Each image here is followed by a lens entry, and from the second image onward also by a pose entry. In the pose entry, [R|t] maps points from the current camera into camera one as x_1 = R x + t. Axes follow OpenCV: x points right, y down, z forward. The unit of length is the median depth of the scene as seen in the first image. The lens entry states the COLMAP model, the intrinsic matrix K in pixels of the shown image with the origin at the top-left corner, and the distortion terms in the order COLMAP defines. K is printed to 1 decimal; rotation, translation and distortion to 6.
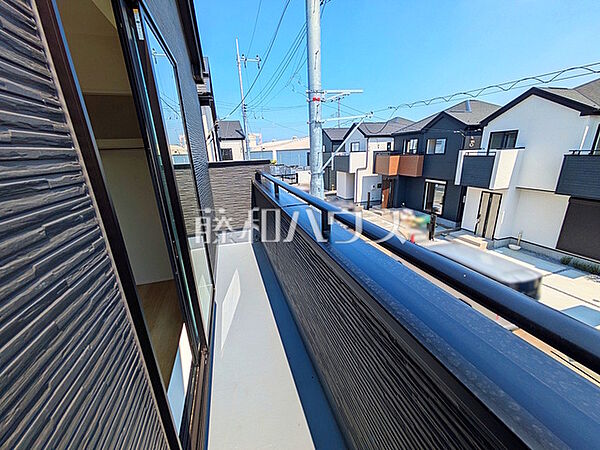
lens RADIAL K [[237.5, 0, 300.0], [0, 237.5, 226.3], [0, 0, 1]] dist [0.004018, 0.000518]
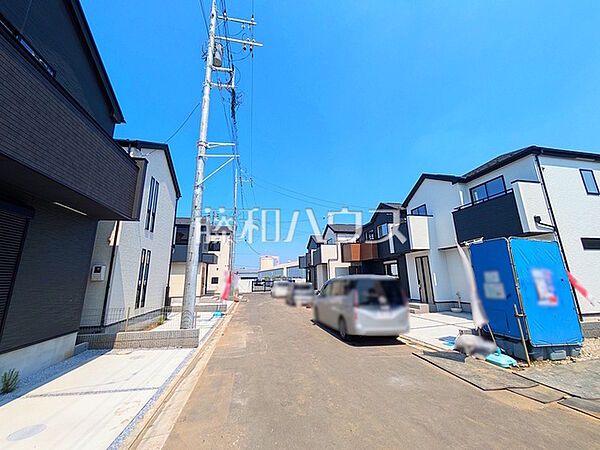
lens RADIAL K [[237.5, 0, 299.0], [0, 237.5, 223.9], [0, 0, 1]] dist [0.004018, 0.000518]
pose [[0.994725, 0.000456, -0.102581, 0.352062], [-0.052830, 0.859457, -0.508471, 0.281726], [0.087933, 0.511208, 0.854947, -0.023363]]
